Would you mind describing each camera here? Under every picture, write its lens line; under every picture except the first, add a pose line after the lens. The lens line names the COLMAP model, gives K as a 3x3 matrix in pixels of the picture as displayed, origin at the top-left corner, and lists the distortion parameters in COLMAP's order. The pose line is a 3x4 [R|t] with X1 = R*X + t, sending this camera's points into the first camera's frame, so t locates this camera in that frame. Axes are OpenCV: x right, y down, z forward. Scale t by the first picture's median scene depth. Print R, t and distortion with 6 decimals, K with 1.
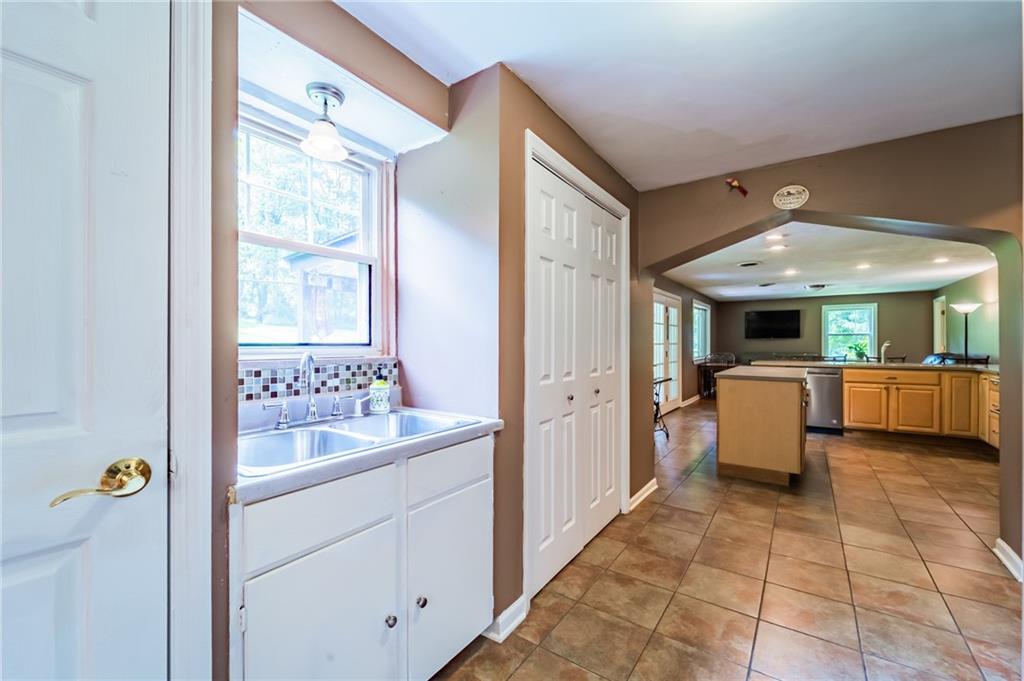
lens RADIAL K [[429.0, 0, 515.6], [0, 429.0, 345.8], [0, 0, 1]] dist [0.007482, -0.000538]
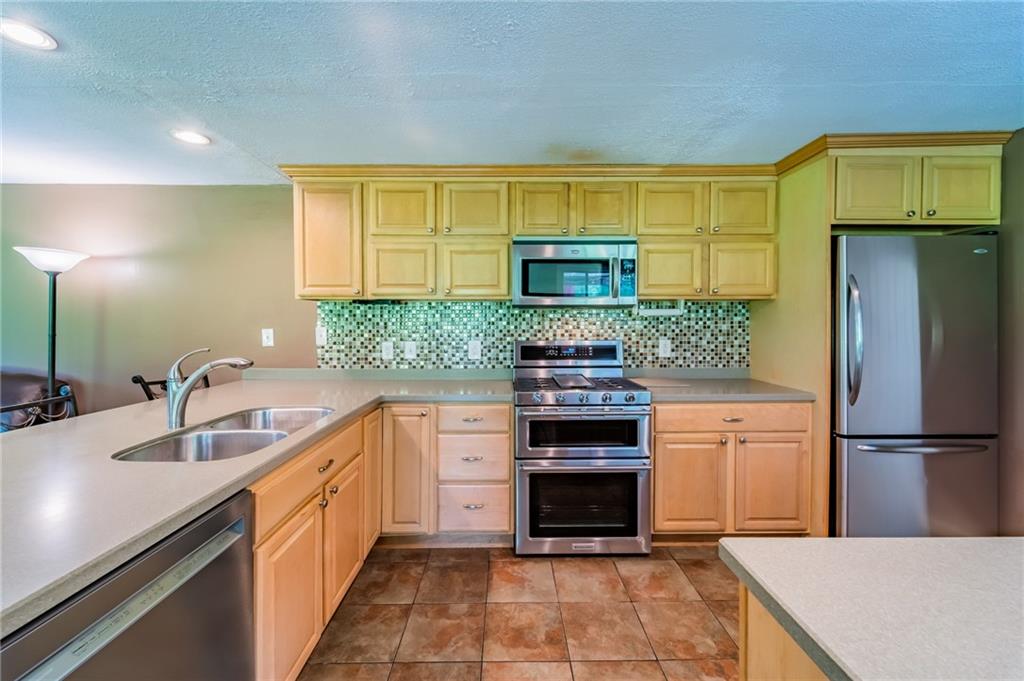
lens RADIAL K [[429.0, 0, 506.5], [0, 429.0, 332.8], [0, 0, 1]] dist [0.007482, -0.000538]
pose [[-0.562594, -0.015010, 0.826597, 0.438440], [0.004912, 0.999757, 0.021498, -0.022339], [-0.826718, 0.016155, -0.562384, 0.865569]]
